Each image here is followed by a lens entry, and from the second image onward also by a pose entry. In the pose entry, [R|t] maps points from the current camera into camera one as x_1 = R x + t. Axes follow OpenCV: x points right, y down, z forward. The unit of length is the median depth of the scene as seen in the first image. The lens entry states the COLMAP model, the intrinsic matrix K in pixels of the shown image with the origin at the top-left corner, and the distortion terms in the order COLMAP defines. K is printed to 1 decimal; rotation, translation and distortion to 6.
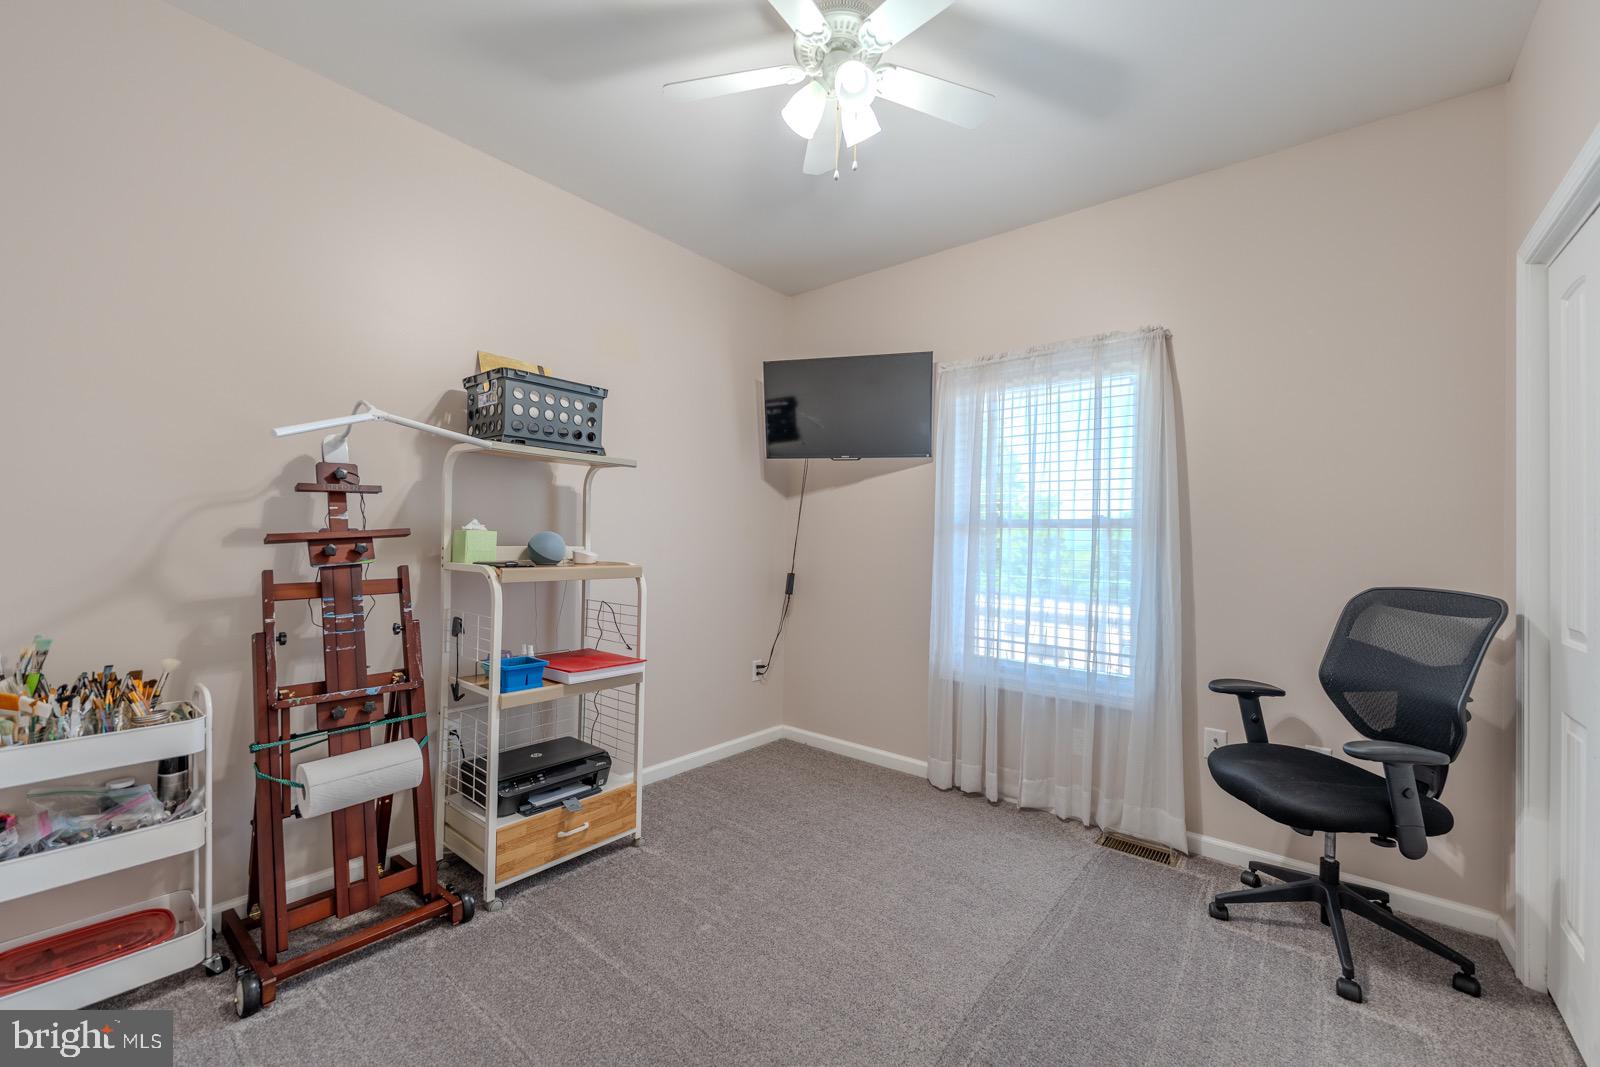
lens RADIAL K [[636.3, 0, 800.0], [0, 636.3, 533.5], [0, 0, 1]] dist [-0.001328, -0.000358]
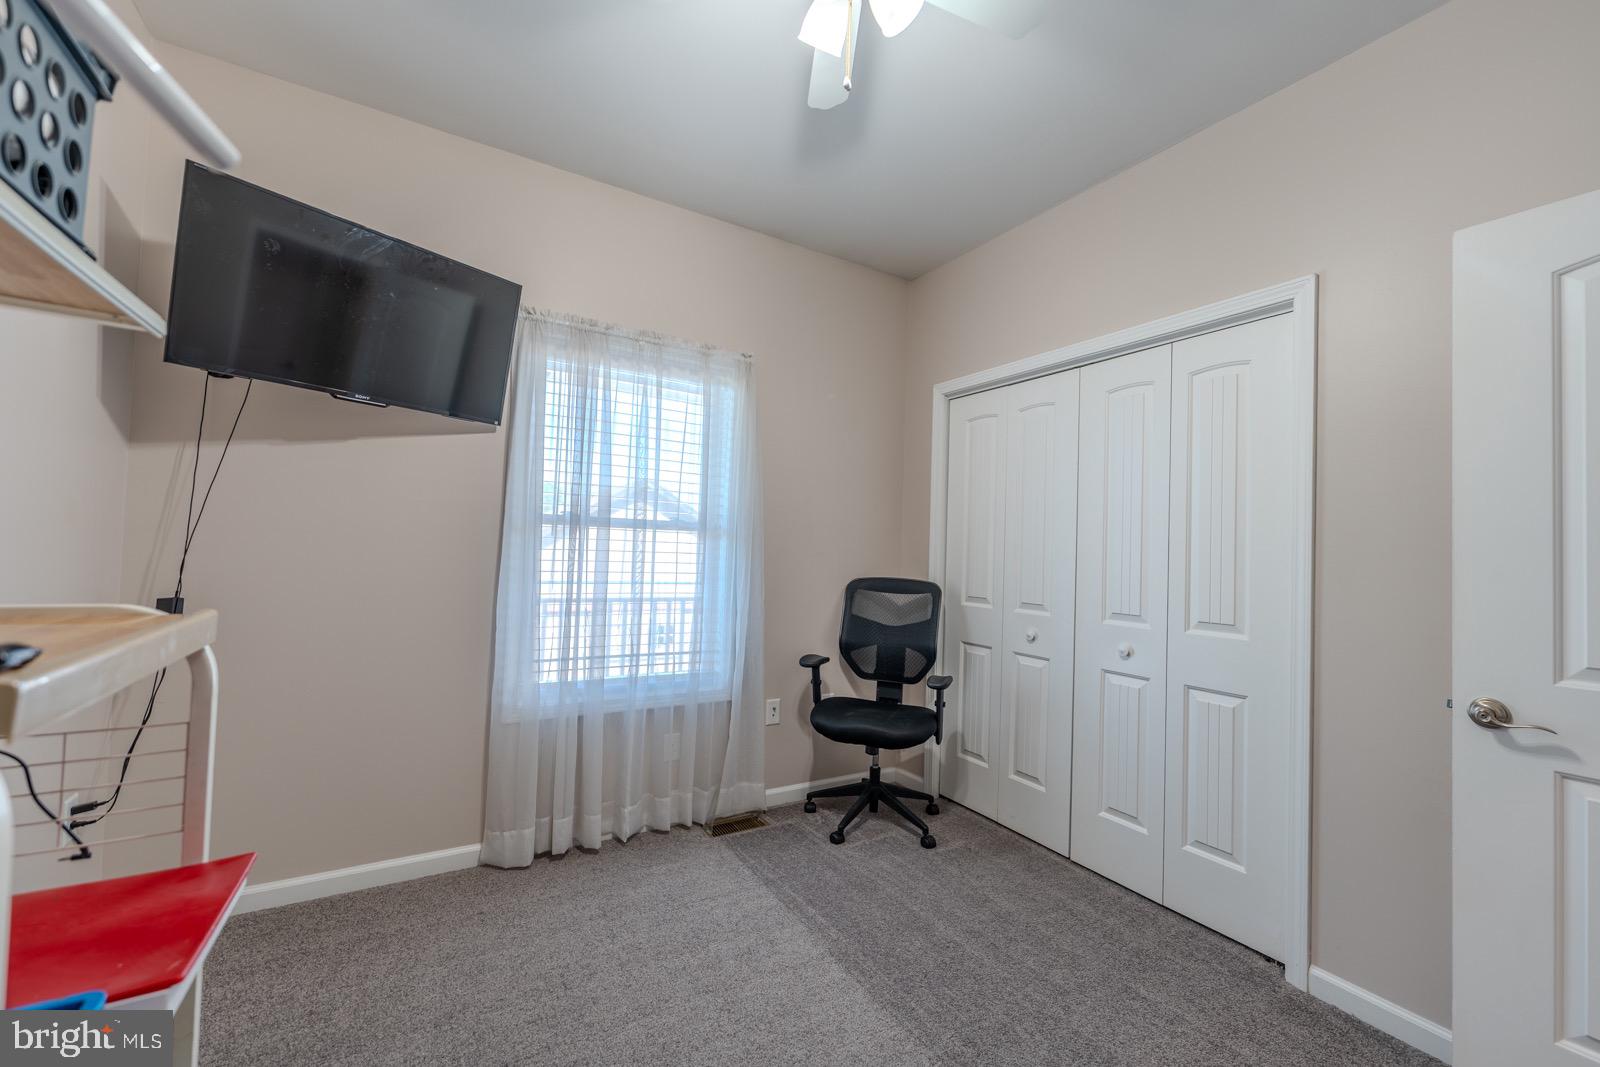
lens RADIAL K [[636.3, 0, 800.0], [0, 636.3, 533.5], [0, 0, 1]] dist [-0.001328, -0.000358]
pose [[0.329390, 0.019101, 0.944001, -0.489505], [-0.037186, 0.999282, -0.007244, -0.004068], [-0.943462, -0.032718, 0.329863, 0.559216]]
